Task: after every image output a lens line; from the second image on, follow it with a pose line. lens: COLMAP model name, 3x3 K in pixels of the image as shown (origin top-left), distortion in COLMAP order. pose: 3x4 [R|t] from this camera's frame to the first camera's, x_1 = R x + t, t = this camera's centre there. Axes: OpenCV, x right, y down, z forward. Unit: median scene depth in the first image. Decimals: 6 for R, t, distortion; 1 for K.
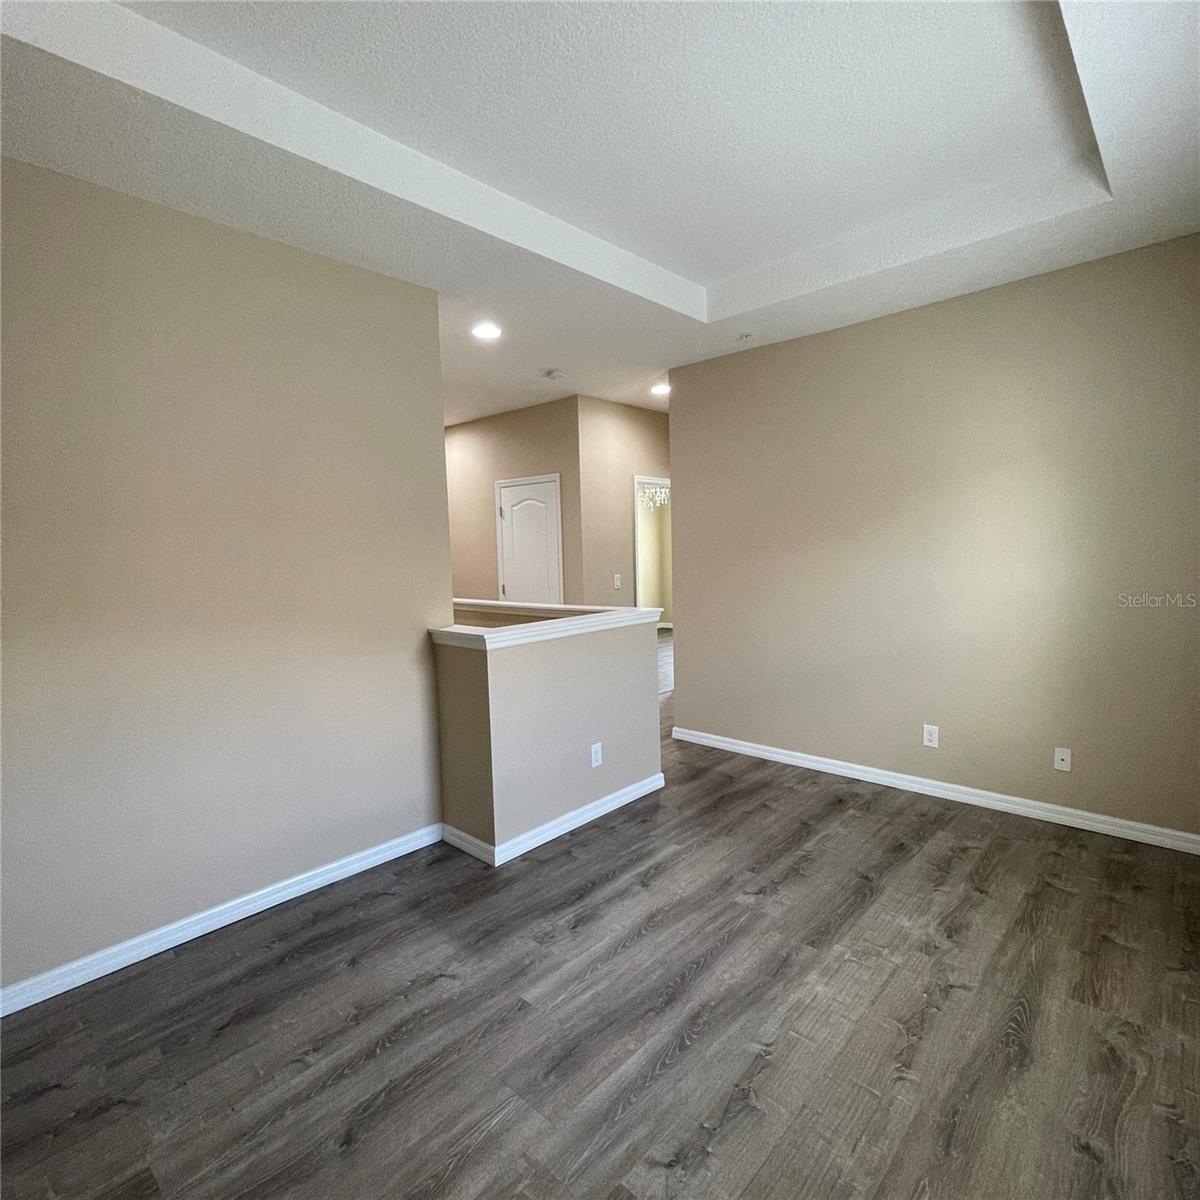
lens RADIAL K [[644.7, 0, 596.9], [0, 644.7, 595.7], [0, 0, 1]] dist [-0.000383, 0.000451]
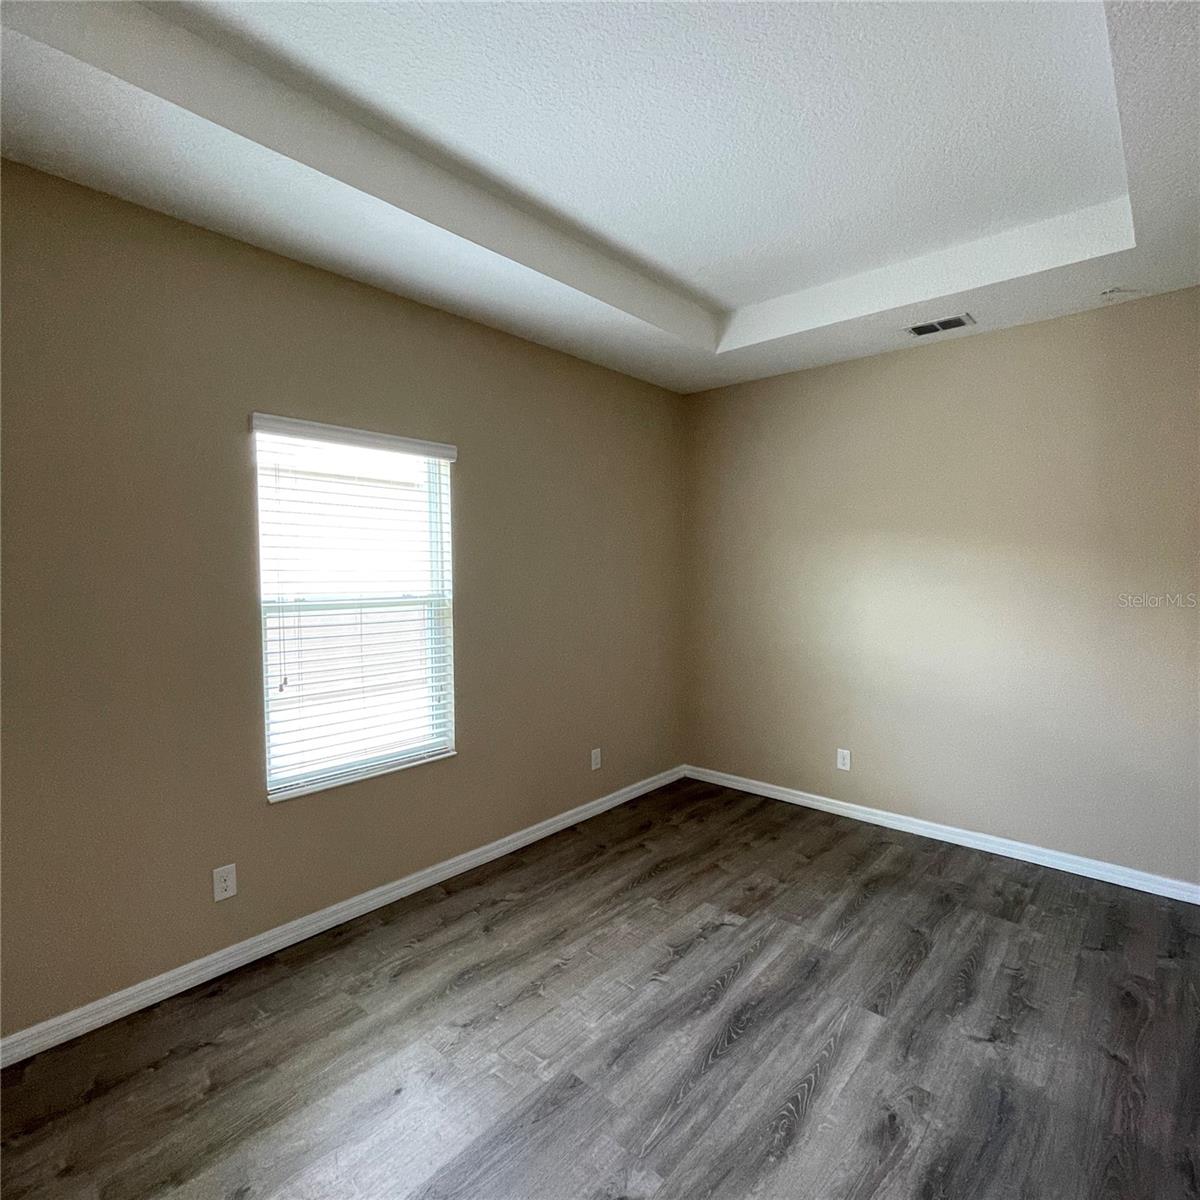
lens RADIAL K [[644.7, 0, 596.9], [0, 644.7, 595.7], [0, 0, 1]] dist [-0.000383, 0.000451]
pose [[-0.999323, 0.031199, -0.019499, 0.362736], [0.028900, 0.993645, 0.108782, -0.181628], [0.022769, 0.108145, -0.993874, 2.074003]]
